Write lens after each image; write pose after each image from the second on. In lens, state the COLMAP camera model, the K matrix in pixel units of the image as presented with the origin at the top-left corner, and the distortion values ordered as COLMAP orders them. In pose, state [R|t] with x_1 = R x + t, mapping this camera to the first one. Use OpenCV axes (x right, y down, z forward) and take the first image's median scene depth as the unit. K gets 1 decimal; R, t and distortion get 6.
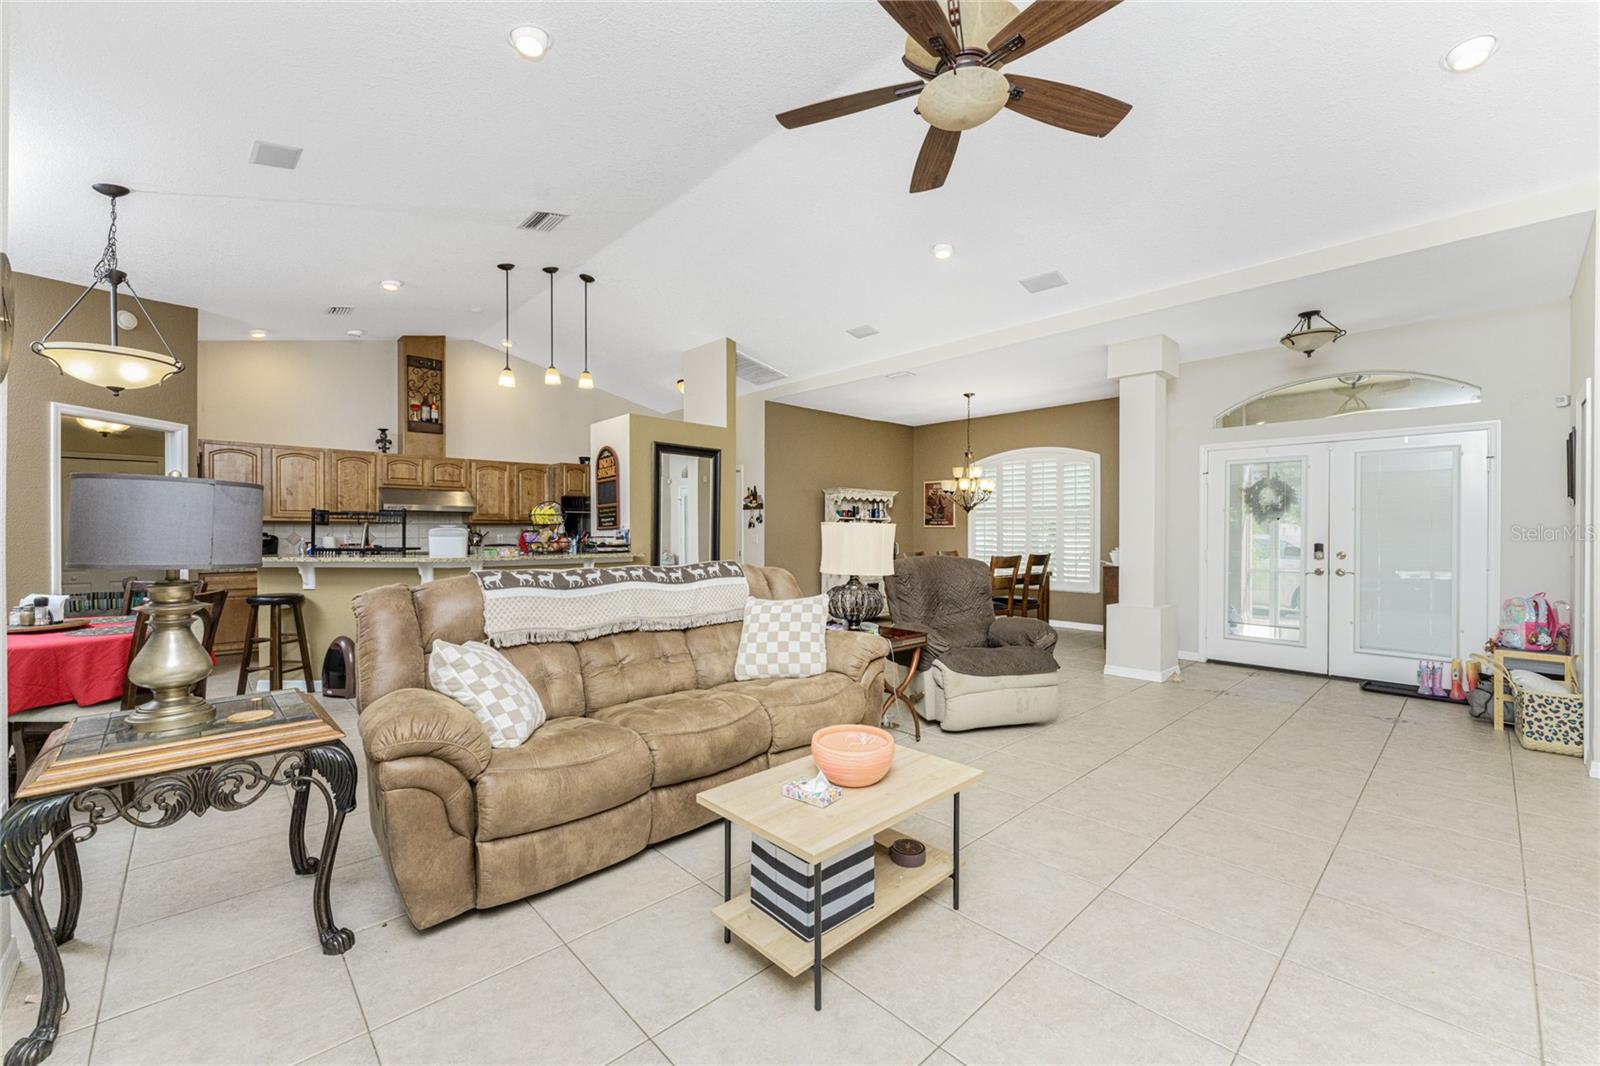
lens RADIAL K [[642.7, 0, 801.4], [0, 642.7, 535.1], [0, 0, 1]] dist [0.001416, -0.000201]
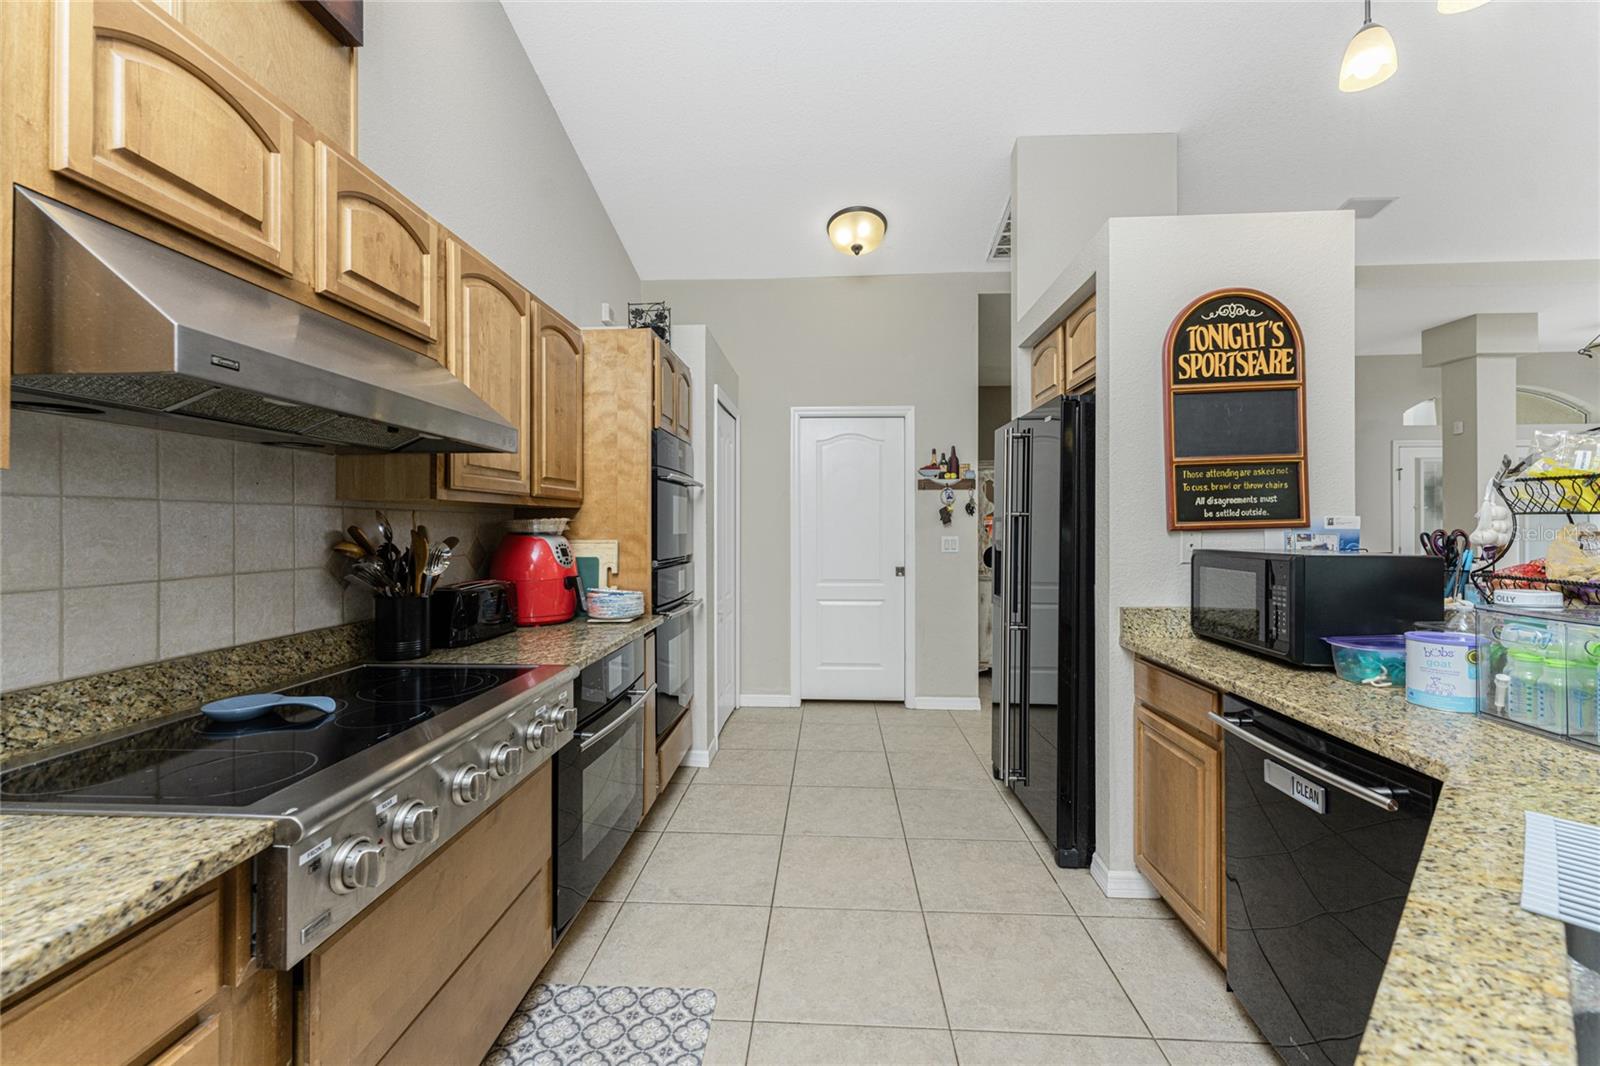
lens RADIAL K [[639.8, 0, 797.7], [0, 639.8, 524.8], [0, 0, 1]] dist [0.000992, -0.000372]
pose [[0.722825, 0.000440, 0.691031, -0.611656], [0.004131, 0.999979, -0.004958, -0.008722], [-0.691019, 0.006438, 0.722808, 0.785381]]
